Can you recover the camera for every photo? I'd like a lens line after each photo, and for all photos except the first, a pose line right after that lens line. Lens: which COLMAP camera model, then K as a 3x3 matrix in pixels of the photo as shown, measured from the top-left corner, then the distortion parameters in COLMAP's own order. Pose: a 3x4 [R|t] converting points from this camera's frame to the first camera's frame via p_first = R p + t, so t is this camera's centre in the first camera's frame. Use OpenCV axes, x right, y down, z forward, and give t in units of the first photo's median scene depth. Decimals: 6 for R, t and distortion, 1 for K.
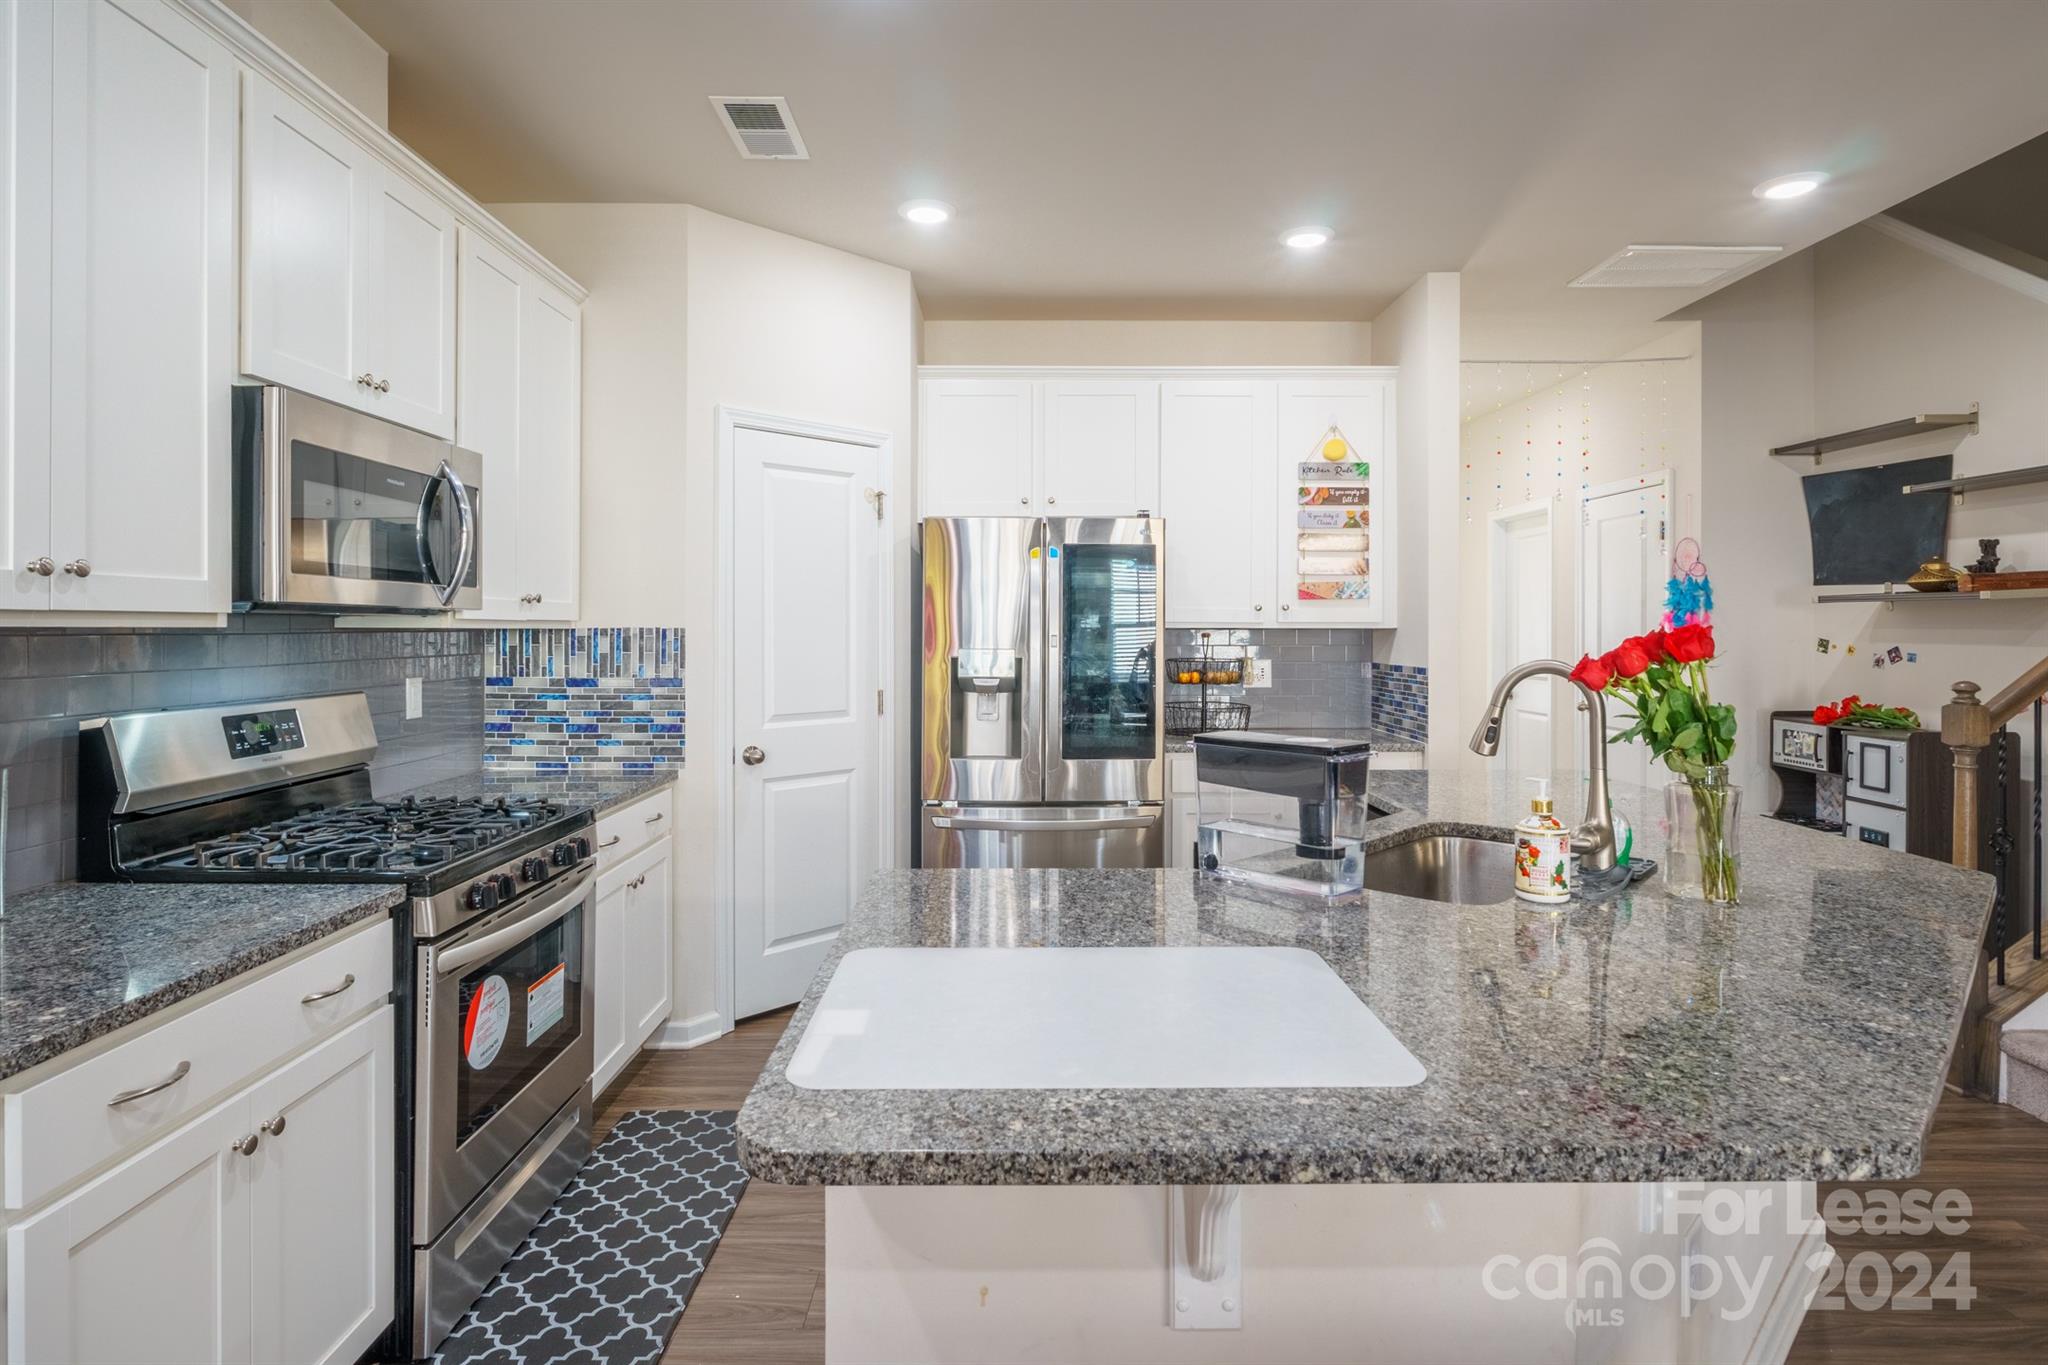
lens RADIAL K [[1013.7, 0, 1023.5], [0, 1013.7, 626.4], [0, 0, 1]] dist [-0.003169, -0.000182]
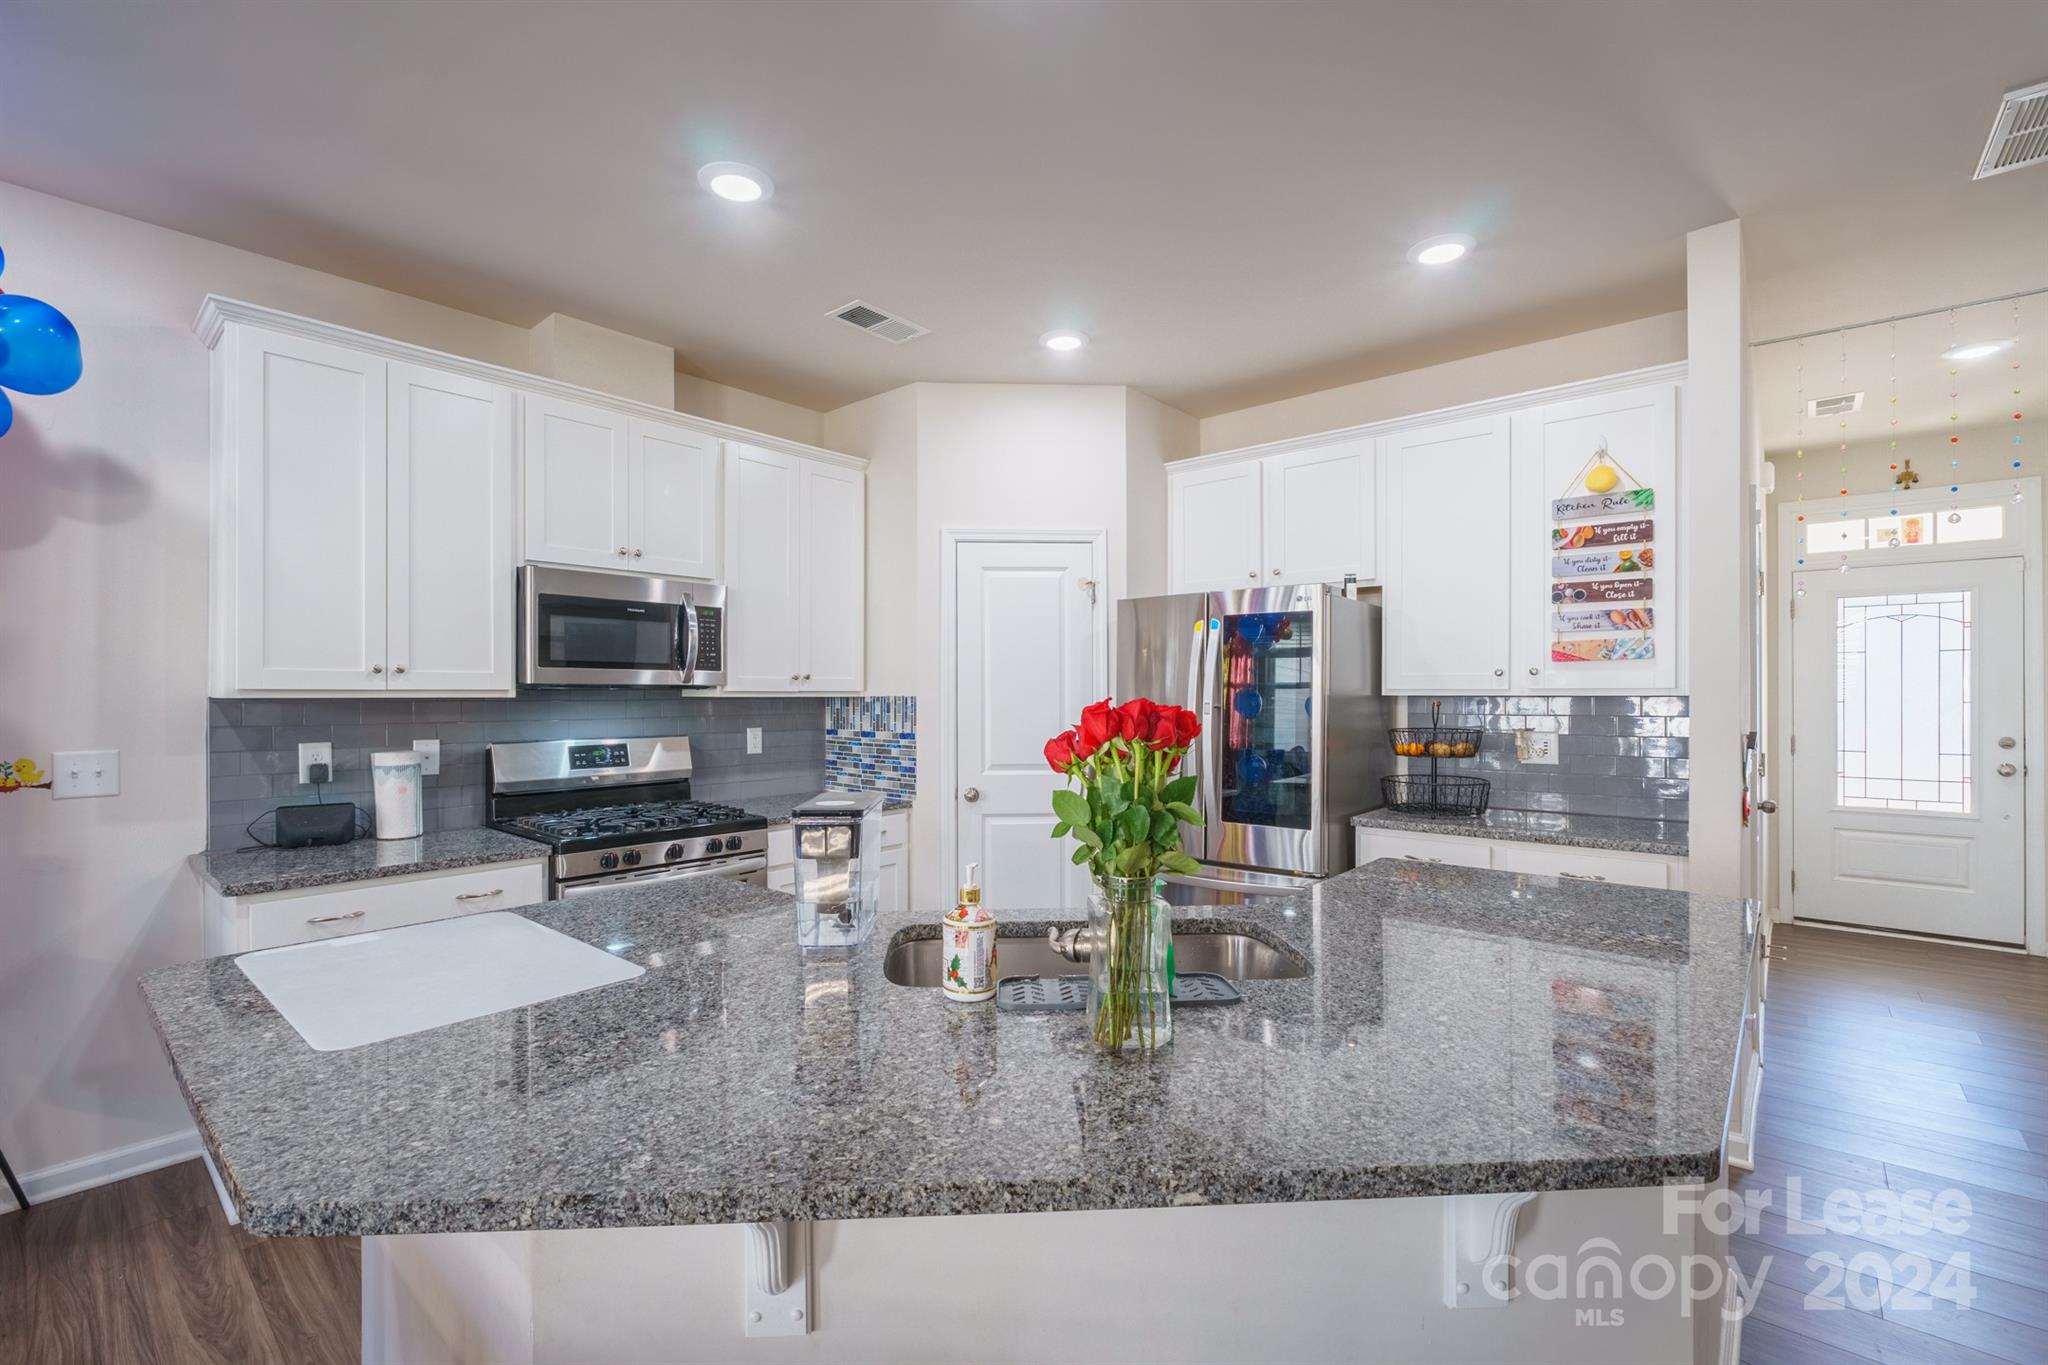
lens RADIAL K [[867.9, 0, 1036.1], [0, 867.9, 694.5], [0, 0, 1]] dist [-0.006314, -0.000082]
pose [[0.763562, -0.000783, -0.645734, 0.535779], [0.003052, 0.999992, 0.002397, -0.003118], [0.645728, -0.003801, 0.763558, 0.218939]]
